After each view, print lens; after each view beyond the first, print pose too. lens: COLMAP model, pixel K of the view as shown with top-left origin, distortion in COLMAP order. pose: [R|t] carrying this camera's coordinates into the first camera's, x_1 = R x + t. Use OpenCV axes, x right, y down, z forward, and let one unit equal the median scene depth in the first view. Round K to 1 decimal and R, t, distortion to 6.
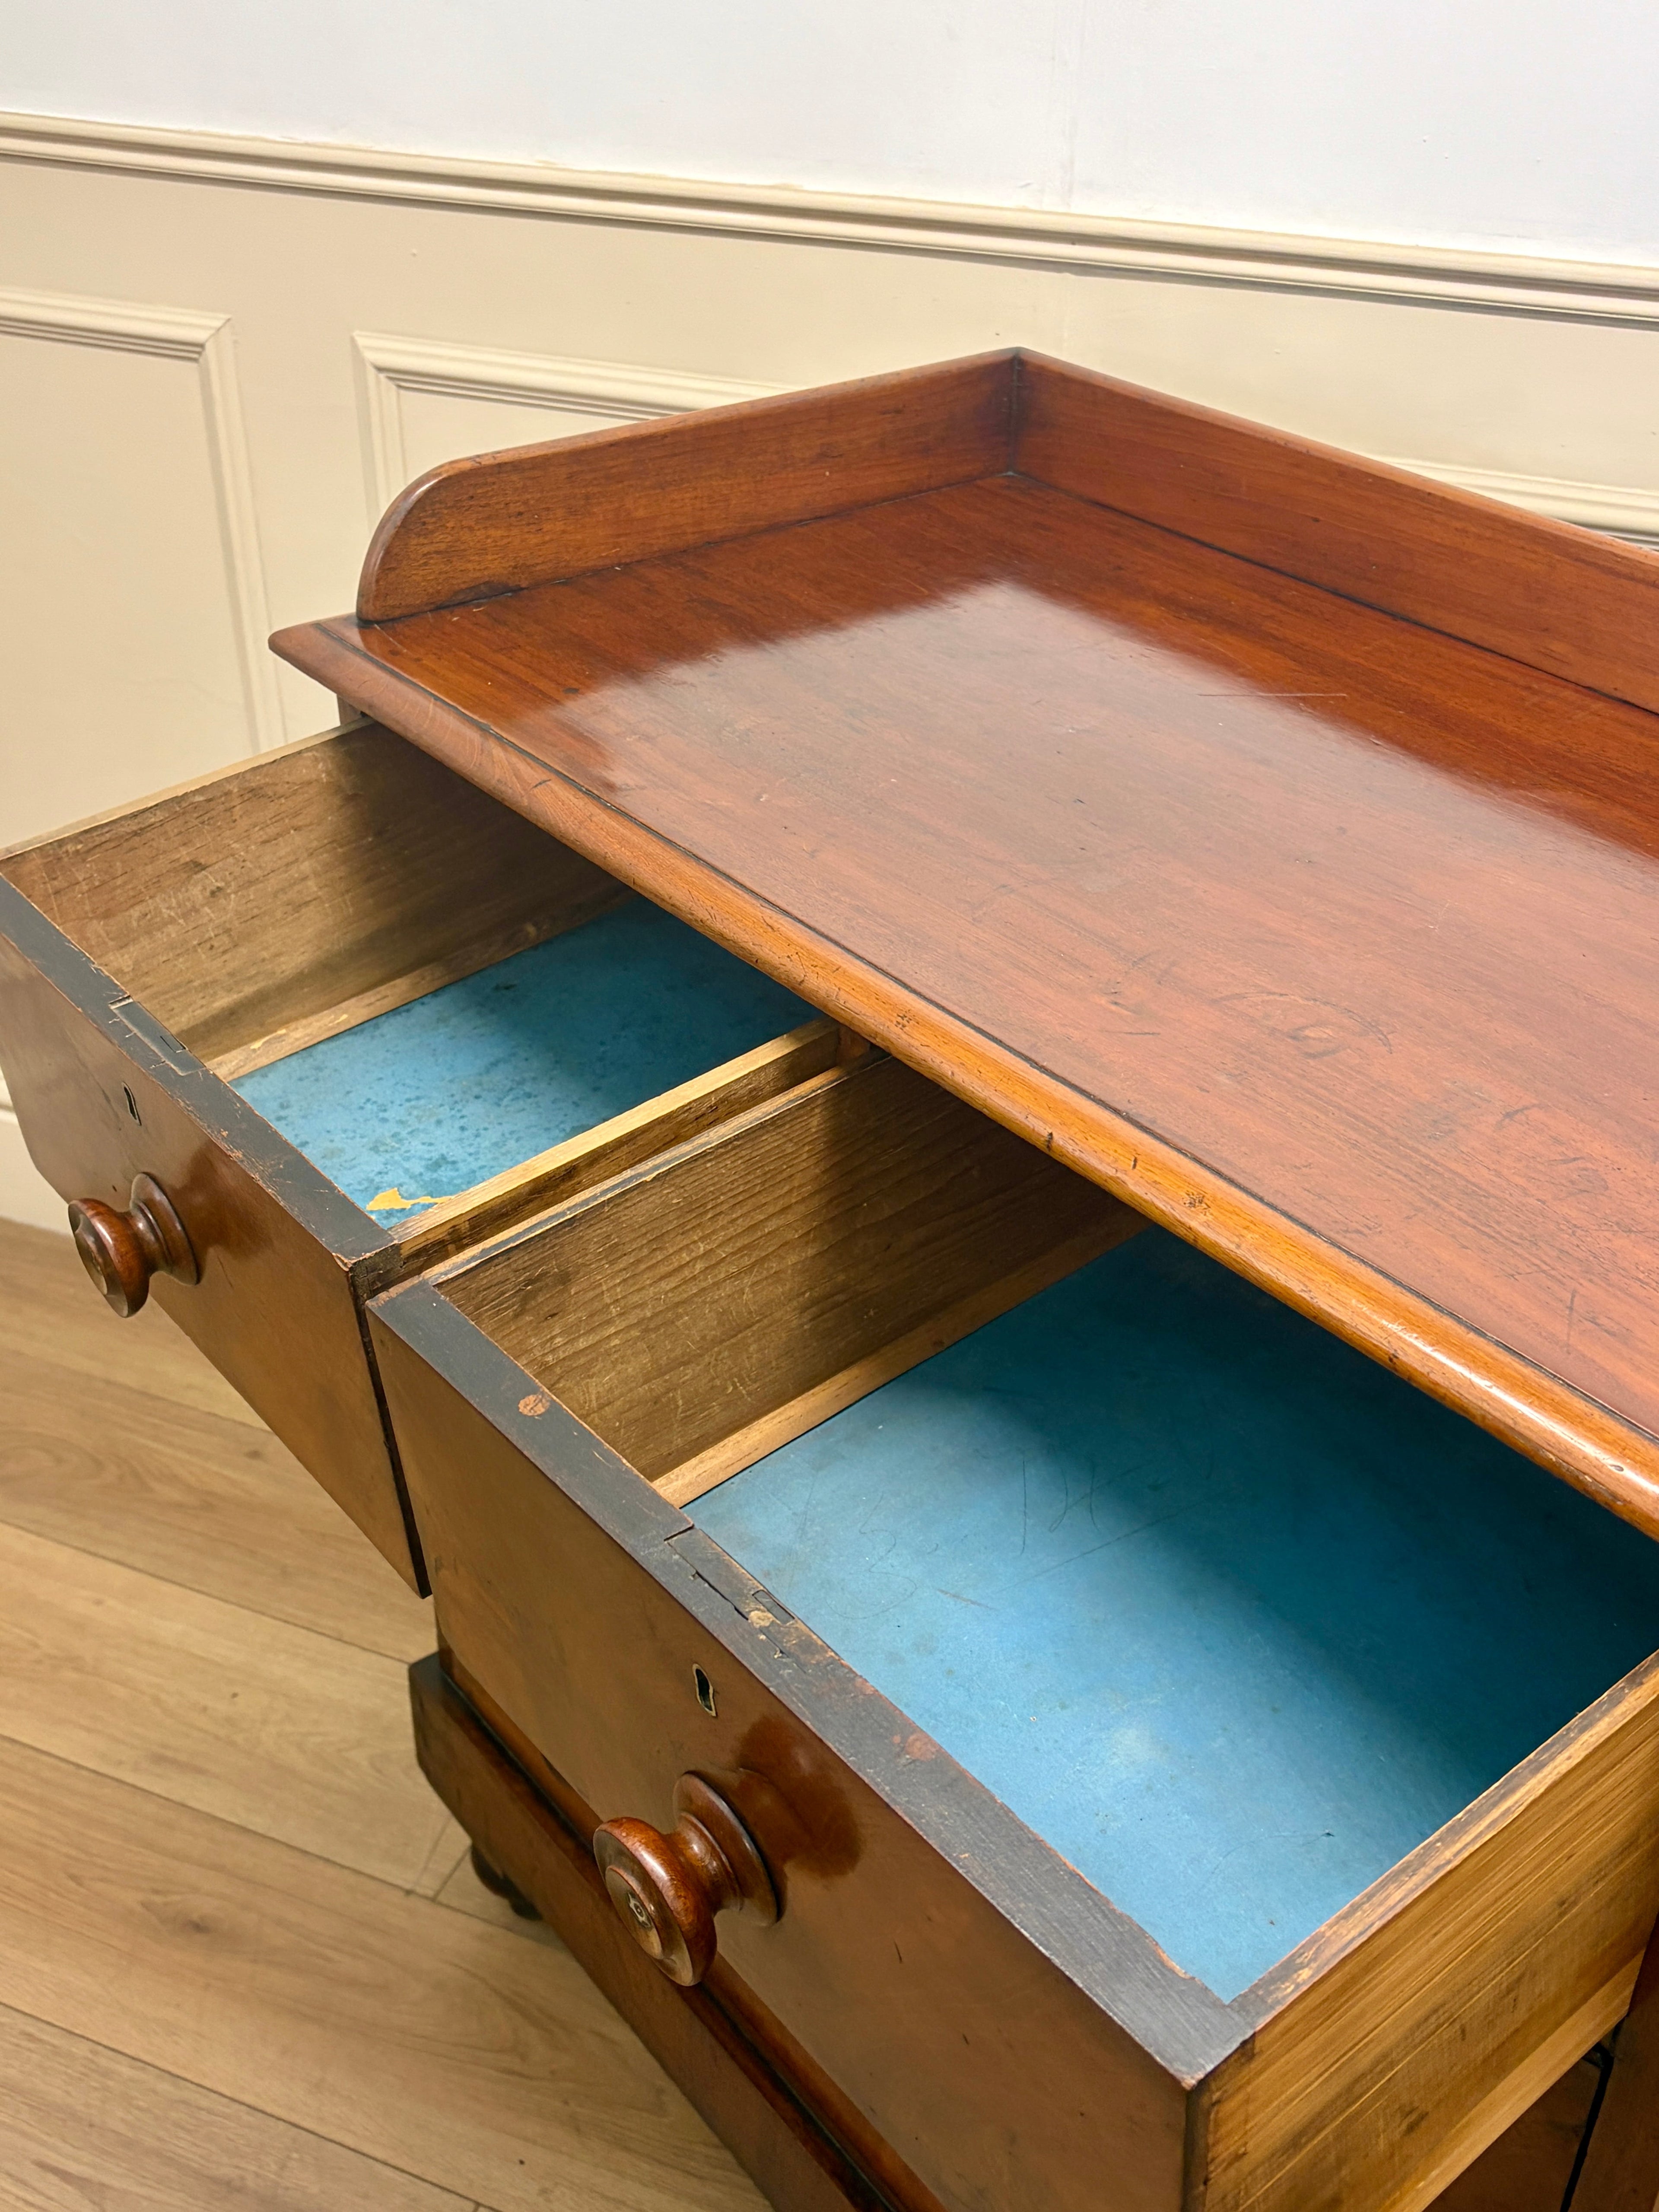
lens RADIAL K [[2293.4, 0, 823.6], [0, 2293.4, 1120.2], [0, 0, 1]] dist [0.090735, -0.162331]
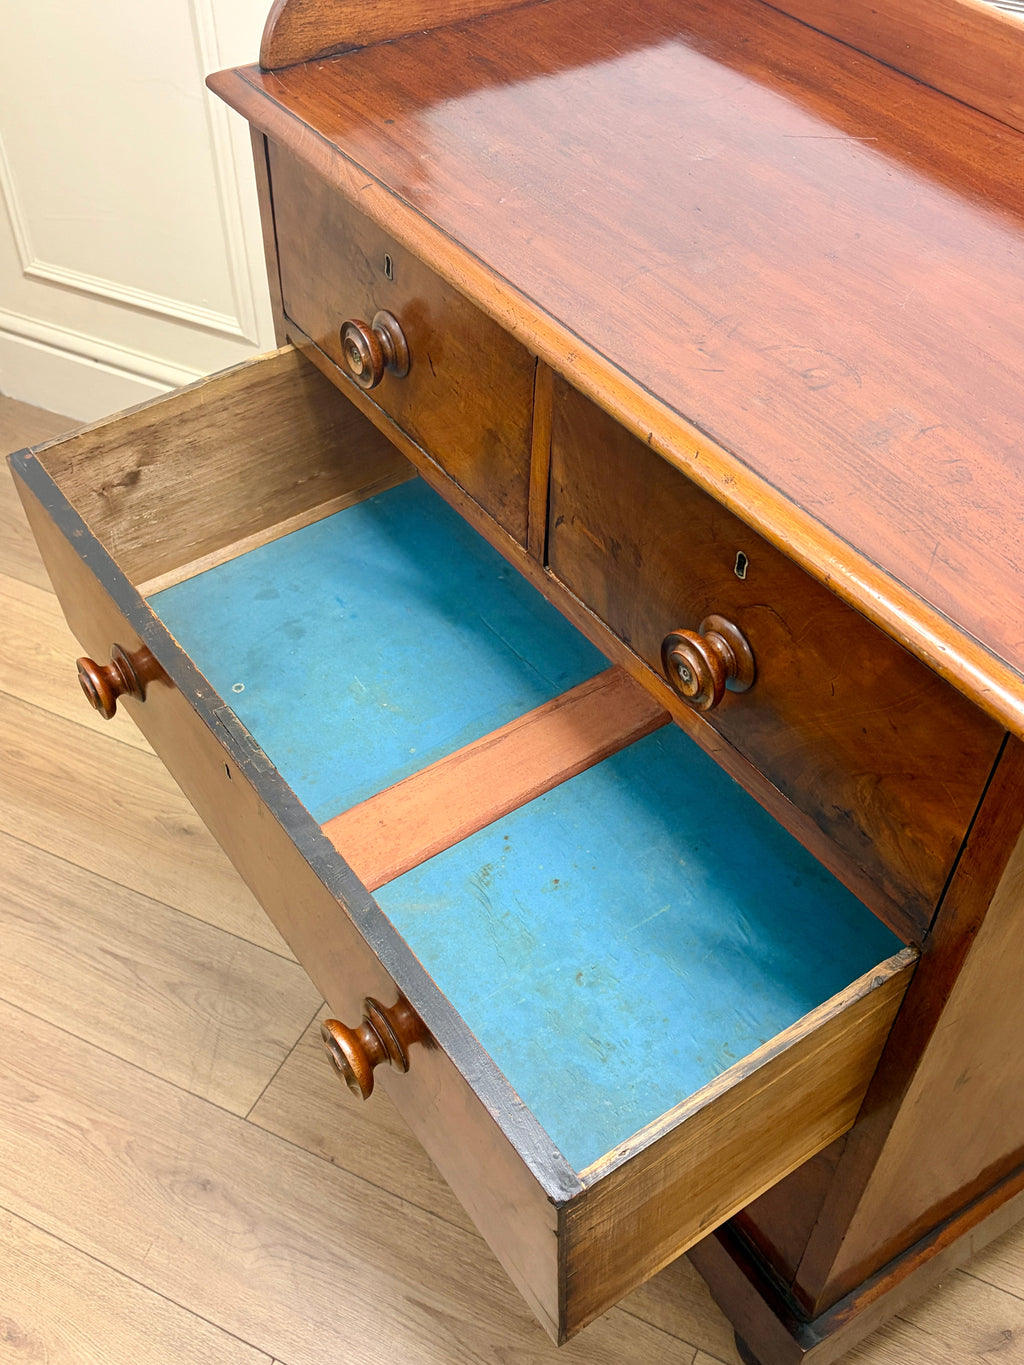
lens RADIAL K [[1416.0, 0, 512.0], [0, 1416.0, 682.5], [0, 0, 1]] dist [0.090081, -0.203893]
pose [[0.998076, 0.045484, -0.042129, 0.033309], [-0.034767, 0.973250, 0.227103, -0.033722], [0.051331, -0.225201, 0.972959, -0.048962]]
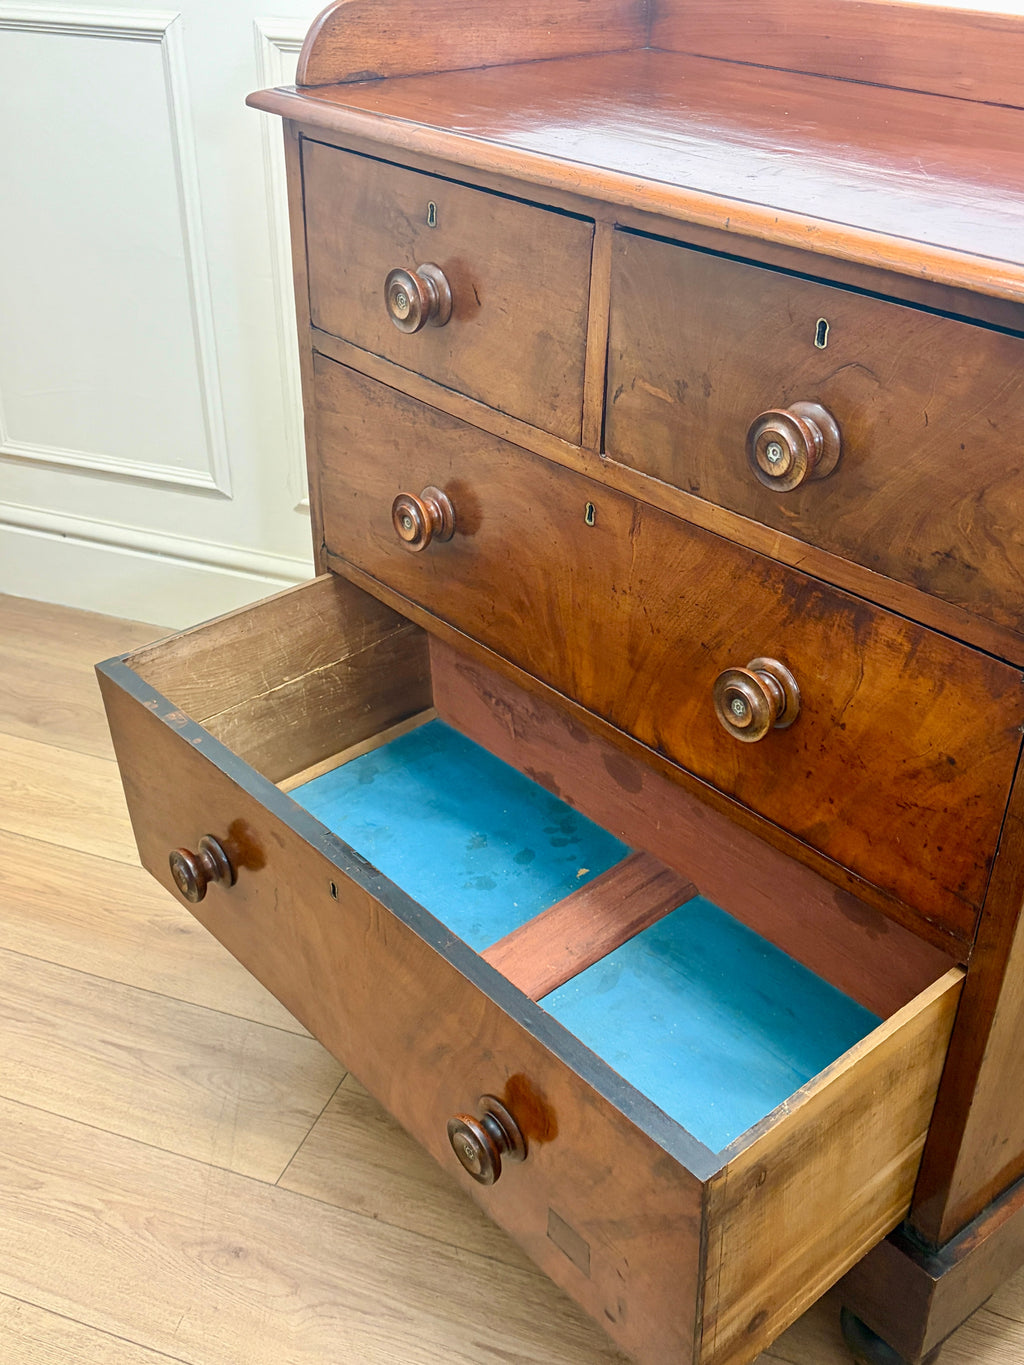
lens RADIAL K [[1415.2, 0, 508.3], [0, 1415.2, 691.3], [0, 0, 1]] dist [0.090735, -0.162331]
pose [[0.999280, -0.018847, 0.032930, -0.084144], [0.019607, 0.999546, -0.022898, 0.279331], [-0.032484, 0.023528, 0.999195, -0.096923]]
